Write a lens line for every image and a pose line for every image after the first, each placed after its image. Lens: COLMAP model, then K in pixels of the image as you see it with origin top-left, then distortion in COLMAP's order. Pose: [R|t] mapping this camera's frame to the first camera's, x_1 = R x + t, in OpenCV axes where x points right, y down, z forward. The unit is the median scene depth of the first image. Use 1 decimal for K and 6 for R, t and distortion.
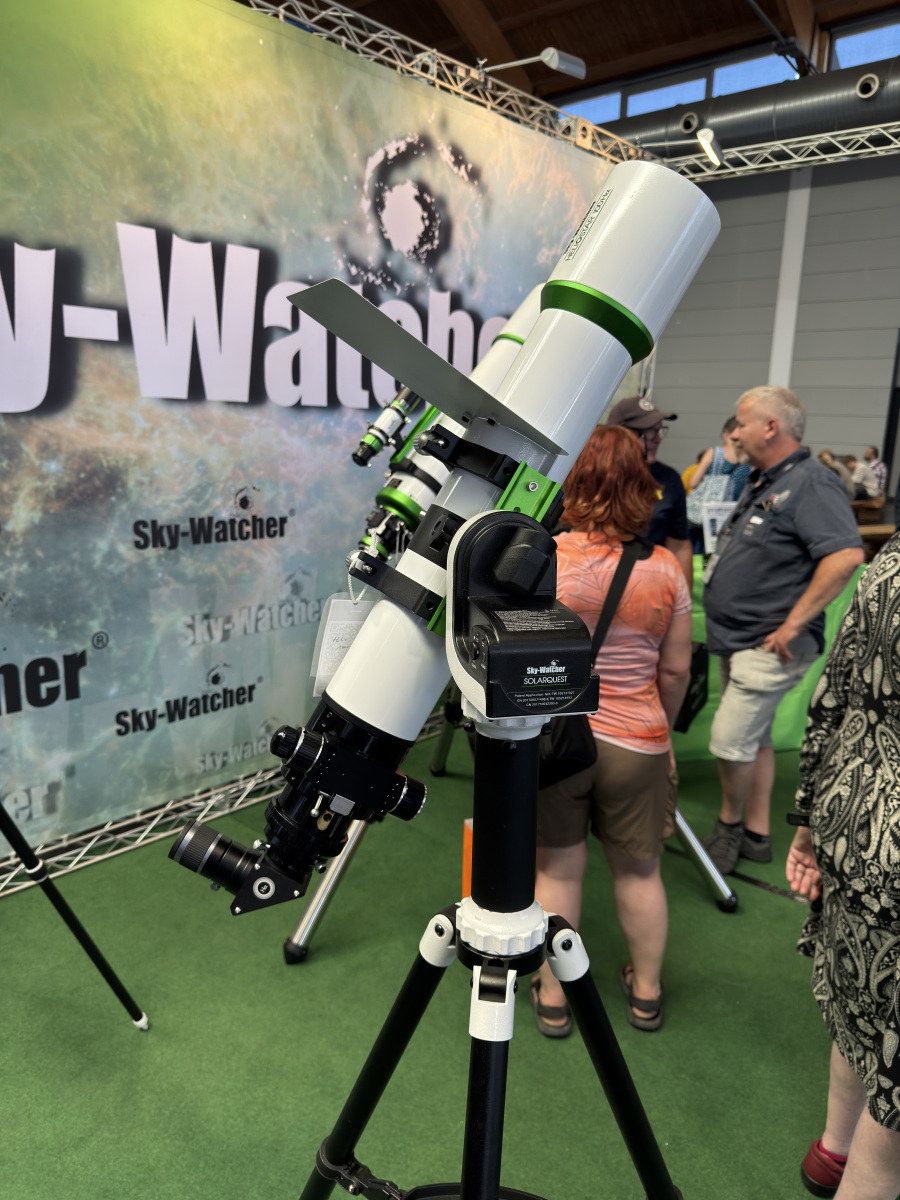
lens RADIAL K [[836.5, 0, 449.4], [0, 836.5, 599.9], [0, 0, 1]] dist [-0.000003, -0.006336]
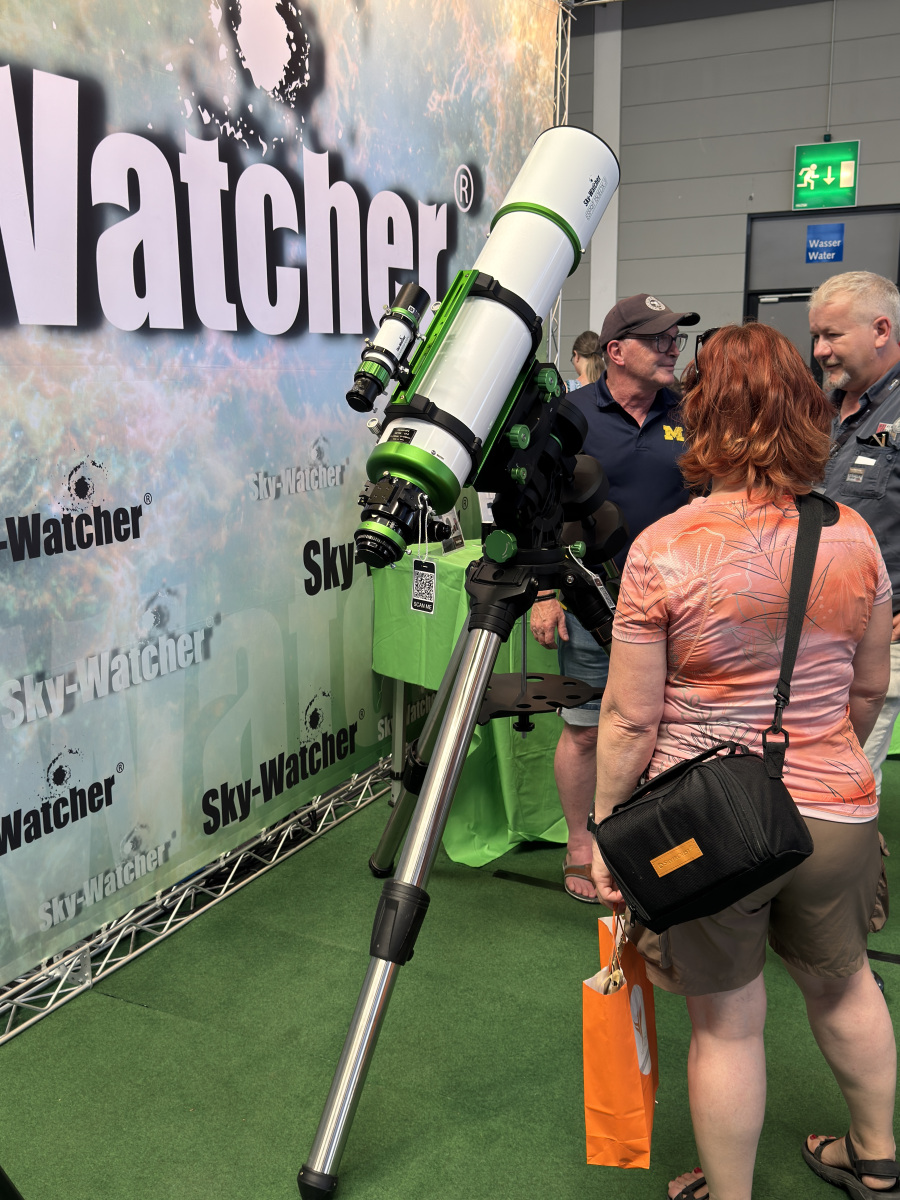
lens RADIAL K [[1177.9, 0, 450.1], [0, 1177.9, 599.5], [0, 0, 1]] dist [-0.005919, 0.000000]
pose [[0.981589, -0.086530, 0.170278, -0.130379], [0.087273, 0.996180, 0.003129, -0.012247], [-0.169899, 0.011790, 0.985391, 0.091041]]
